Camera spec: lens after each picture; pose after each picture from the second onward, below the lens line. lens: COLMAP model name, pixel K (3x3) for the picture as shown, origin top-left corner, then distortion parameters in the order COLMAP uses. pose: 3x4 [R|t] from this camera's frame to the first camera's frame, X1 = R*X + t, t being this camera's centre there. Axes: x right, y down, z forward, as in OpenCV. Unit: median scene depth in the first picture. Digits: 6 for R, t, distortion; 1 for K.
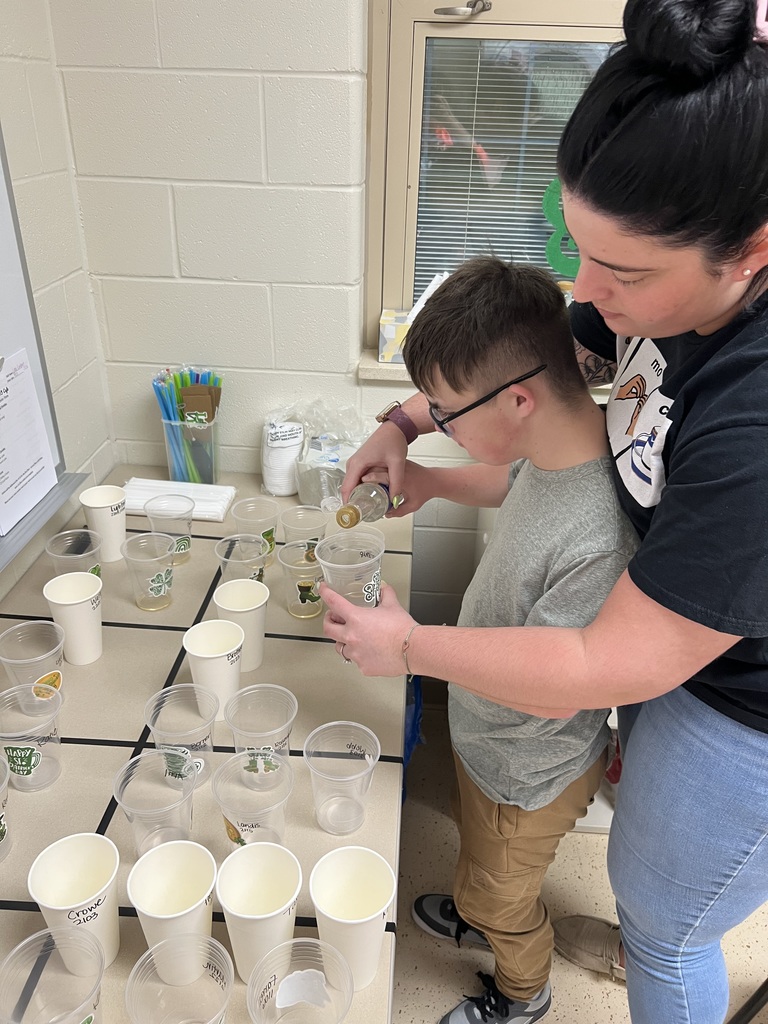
lens RADIAL K [[766.0, 0, 384.0], [0, 766.0, 512.0], [0, 0, 1]] dist [0.002501, 0.001278]
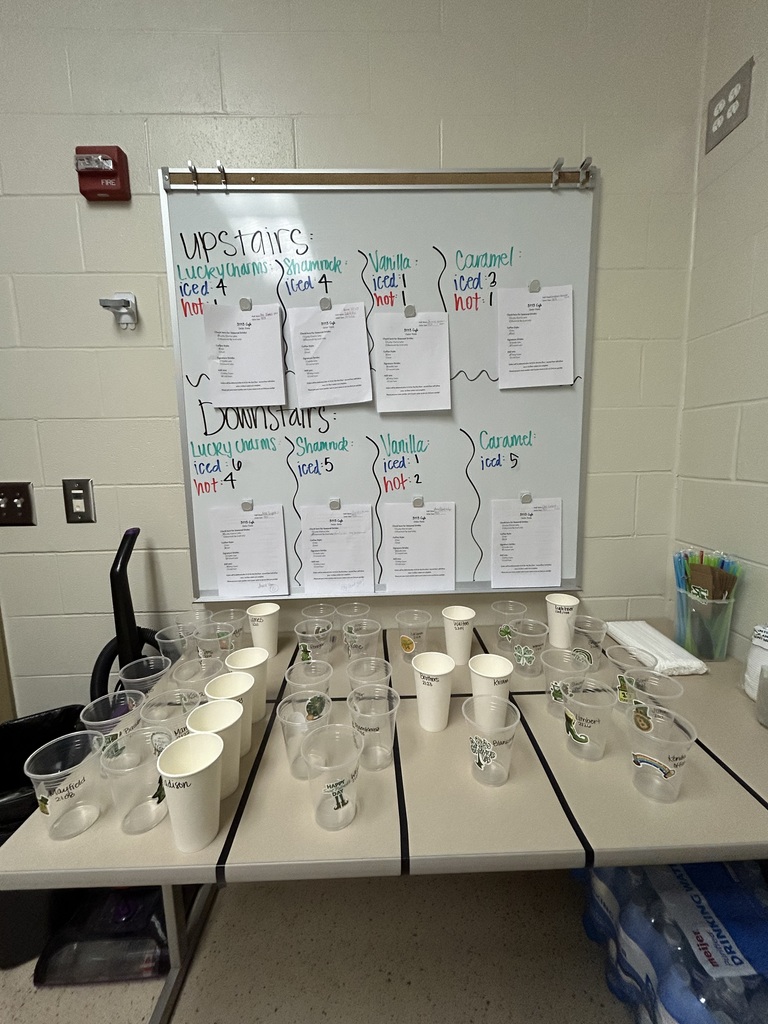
lens RADIAL K [[413.2, 0, 384.0], [0, 413.2, 512.0], [0, 0, 1]] dist [-0.000186, 0.000096]
pose [[0.084087, 0.110372, -0.990327, 0.318662], [-0.429601, 0.900754, 0.063913, -0.068185], [0.899095, 0.420071, 0.123157, 0.446213]]
